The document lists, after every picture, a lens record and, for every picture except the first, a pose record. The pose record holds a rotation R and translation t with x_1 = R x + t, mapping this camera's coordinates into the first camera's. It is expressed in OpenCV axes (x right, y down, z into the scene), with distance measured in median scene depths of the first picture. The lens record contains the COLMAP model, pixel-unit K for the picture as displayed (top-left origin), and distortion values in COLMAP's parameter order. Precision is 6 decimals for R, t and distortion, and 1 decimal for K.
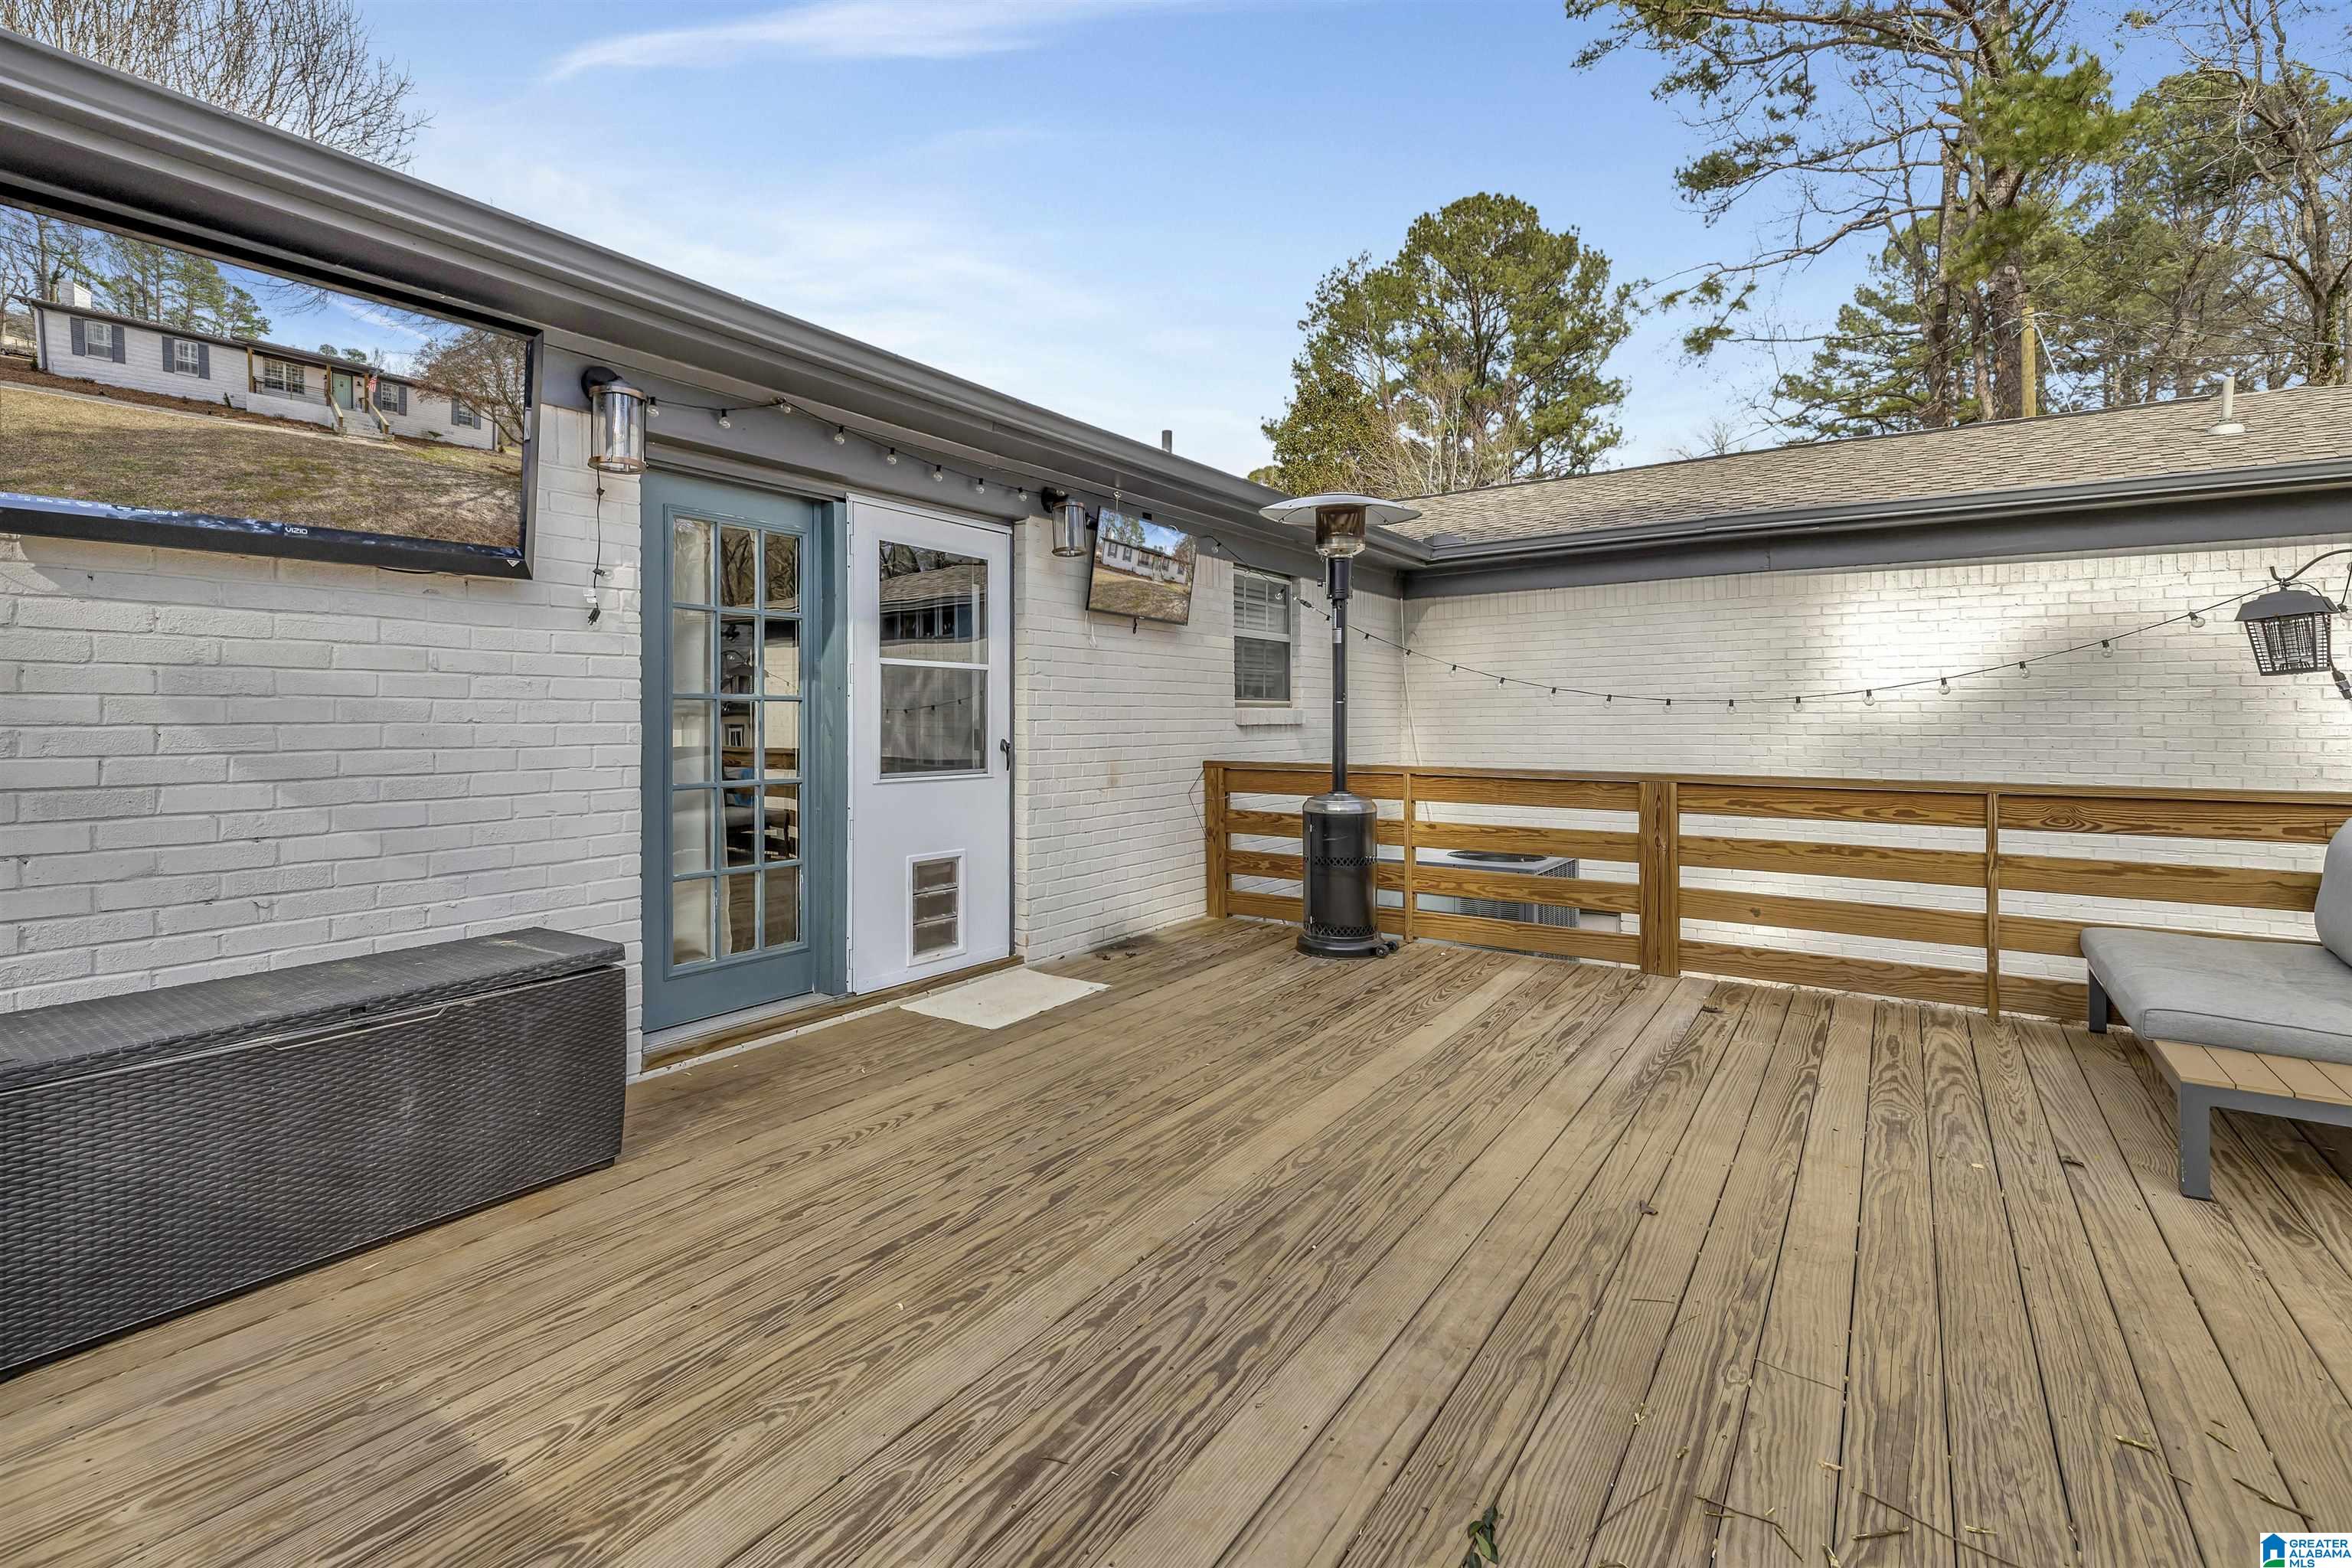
lens RADIAL K [[1058.3, 0, 1134.4], [0, 1058.3, 720.6], [0, 0, 1]] dist [0.001836, 0.000429]
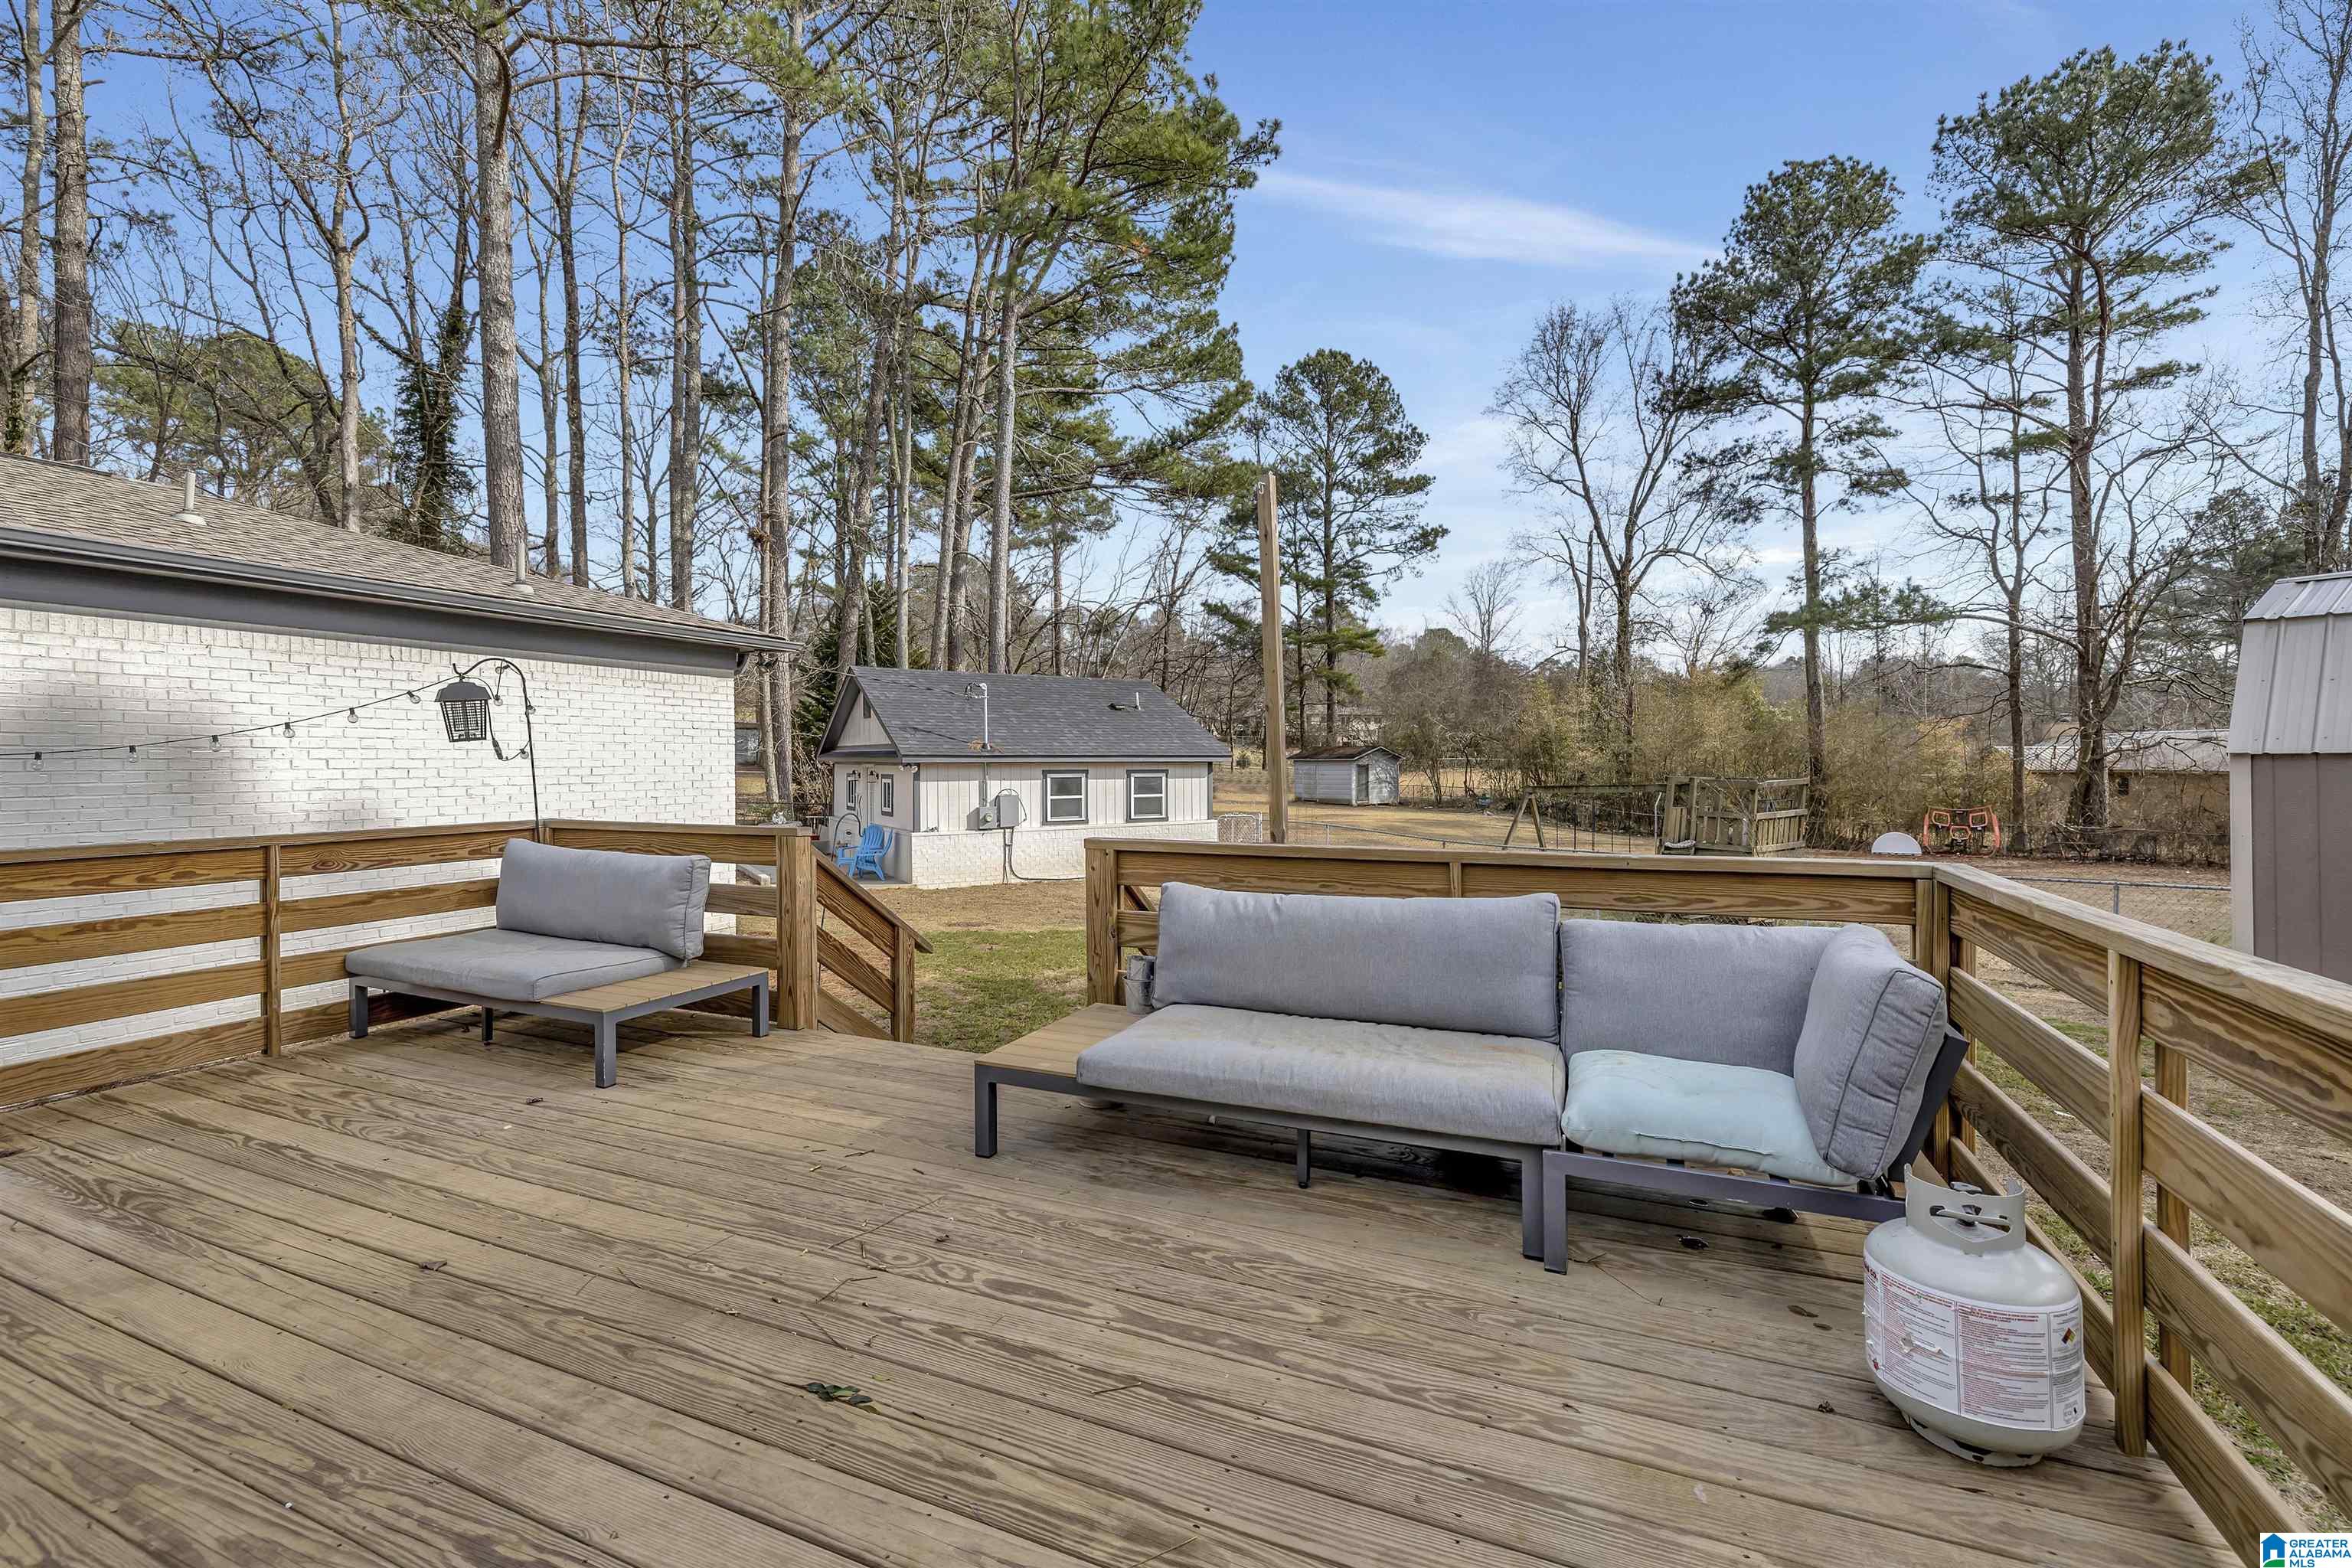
lens RADIAL K [[1004.3, 0, 1179.2], [0, 1004.3, 761.3], [0, 0, 1]] dist [0.001352, 0.000337]
pose [[-0.204042, 0.003128, 0.978957, -0.323087], [0.014664, 0.999892, -0.000138, -0.002350], [-0.978852, 0.014327, -0.204066, 0.272323]]
